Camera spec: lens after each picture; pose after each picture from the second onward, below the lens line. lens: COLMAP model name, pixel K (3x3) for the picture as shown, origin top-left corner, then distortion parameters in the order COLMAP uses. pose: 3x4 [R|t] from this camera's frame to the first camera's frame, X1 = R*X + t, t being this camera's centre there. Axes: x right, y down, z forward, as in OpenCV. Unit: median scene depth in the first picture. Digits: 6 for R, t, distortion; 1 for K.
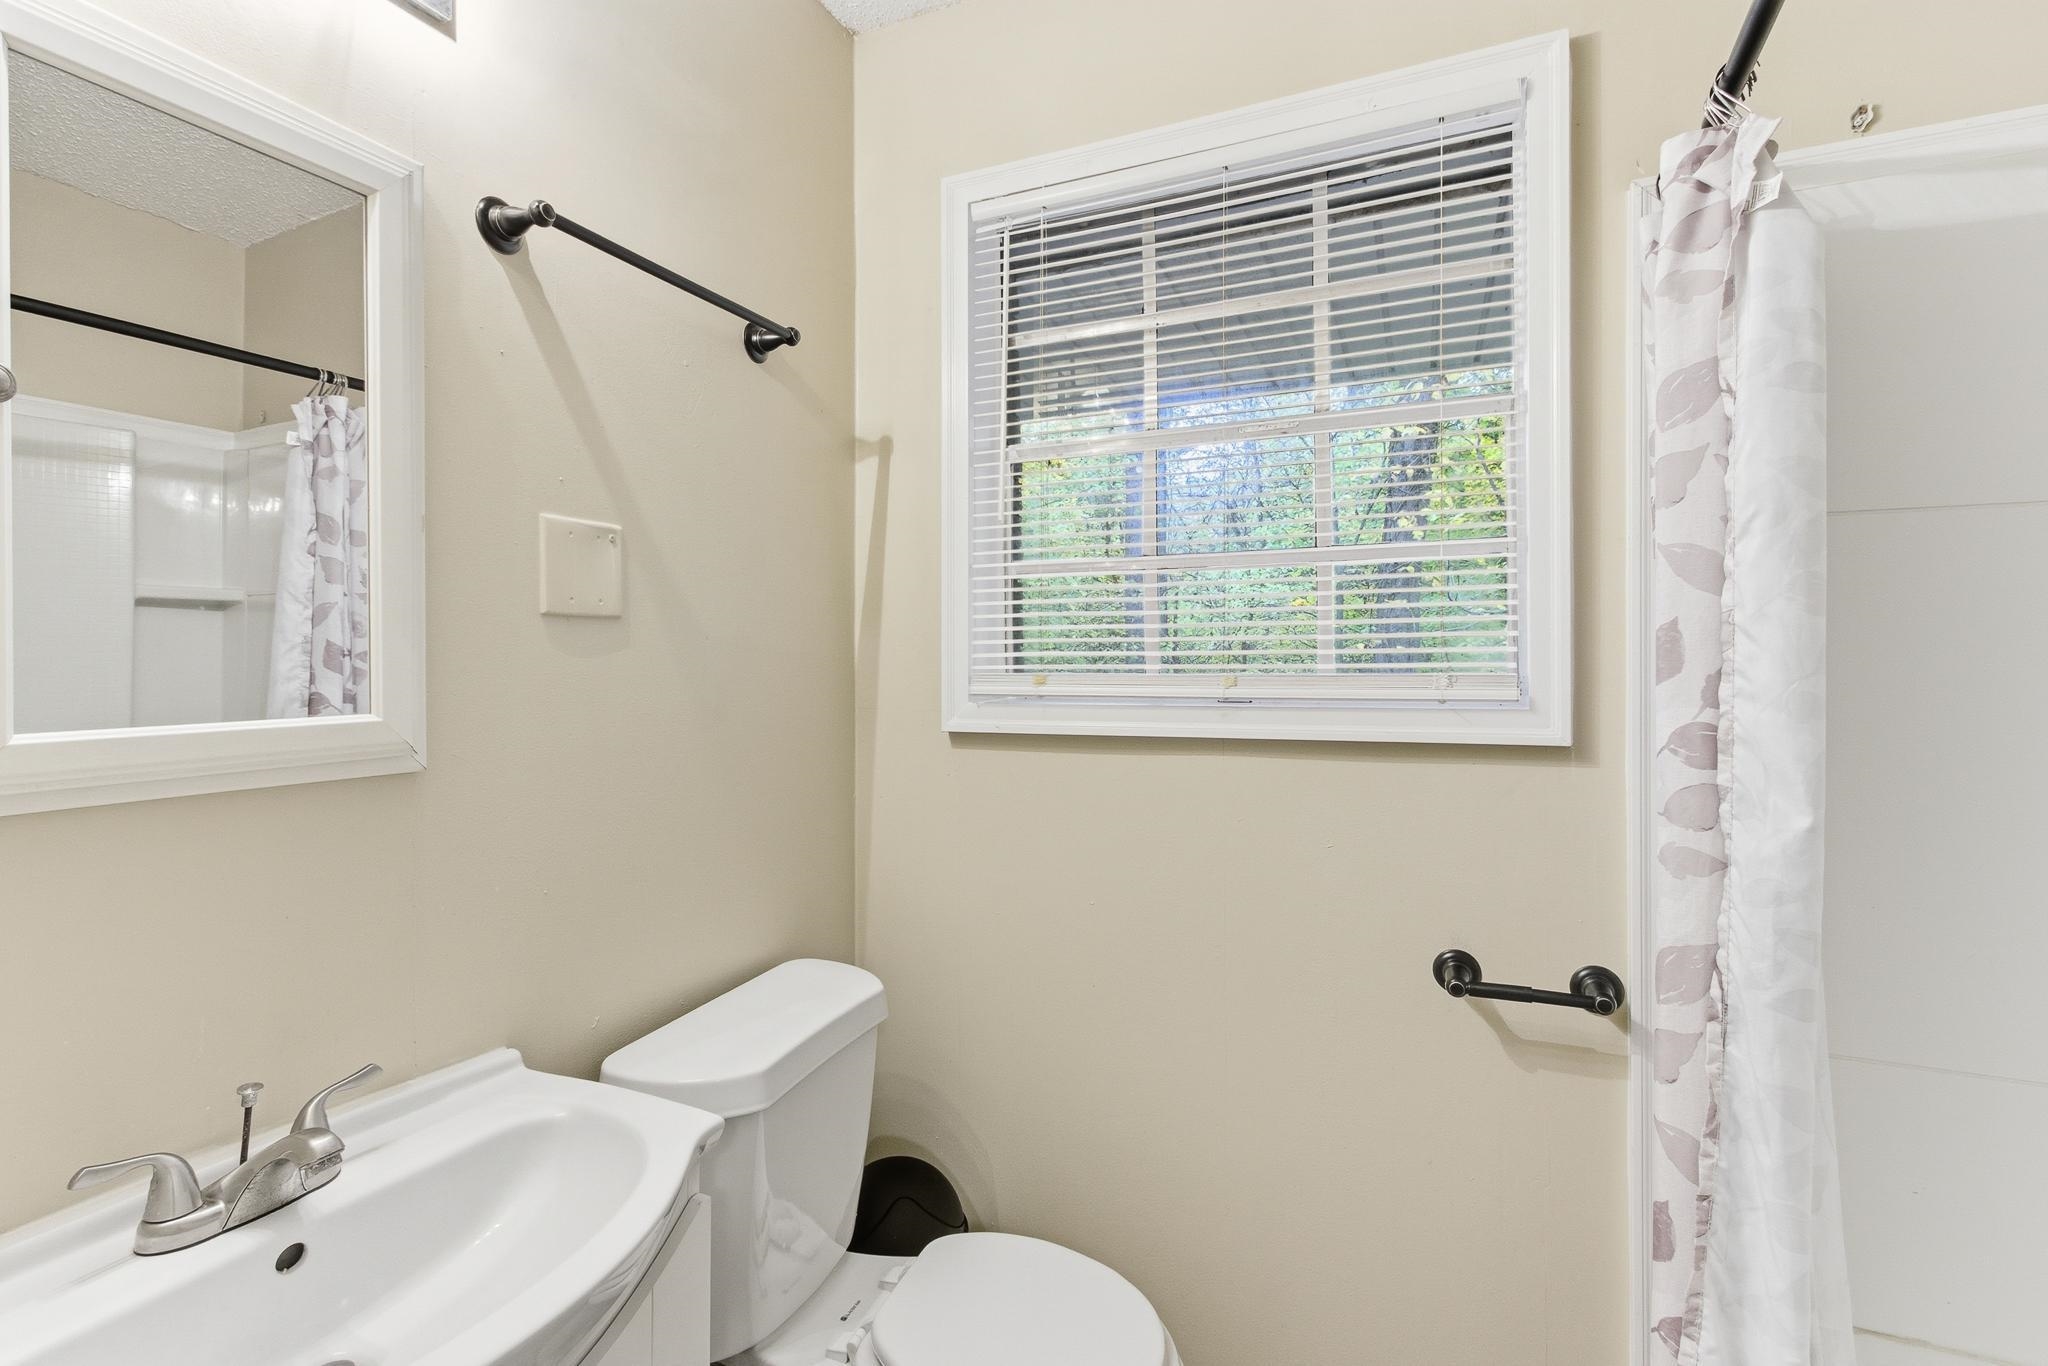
lens RADIAL K [[950.2, 0, 1016.4], [0, 950.2, 661.7], [0, 0, 1]] dist [0.002322, 0.000256]
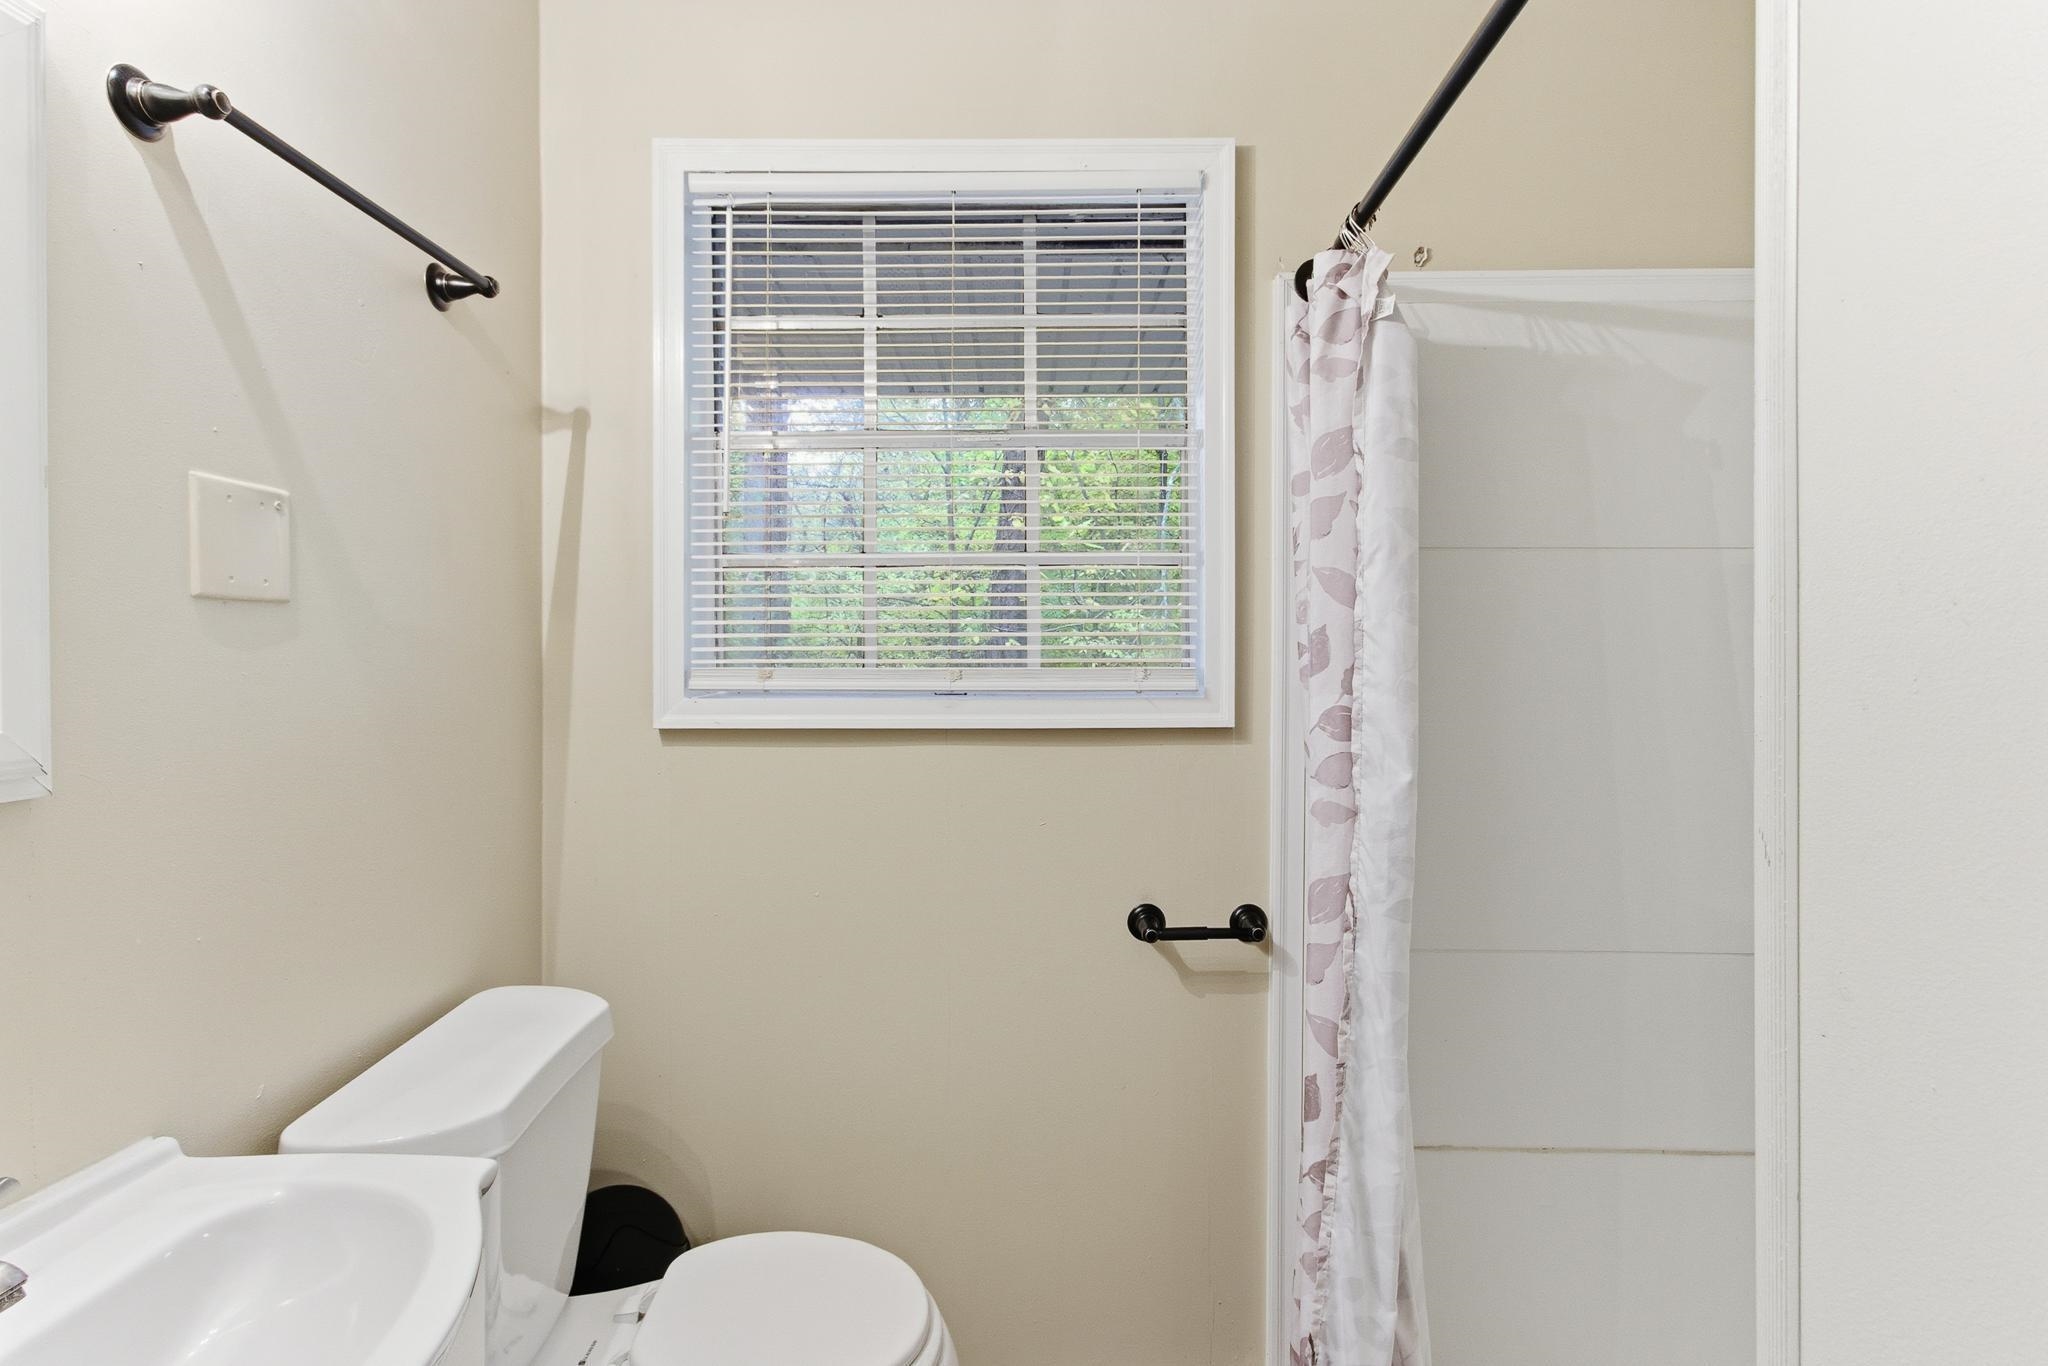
lens RADIAL K [[973.7, 0, 1020.6], [0, 973.7, 663.3], [0, 0, 1]] dist [-0.003549, 0.000430]
pose [[0.914307, 0.000213, 0.405021, -0.205051], [-0.004685, 0.999939, 0.010050, -0.005026], [-0.404994, -0.011087, 0.914252, -0.040679]]
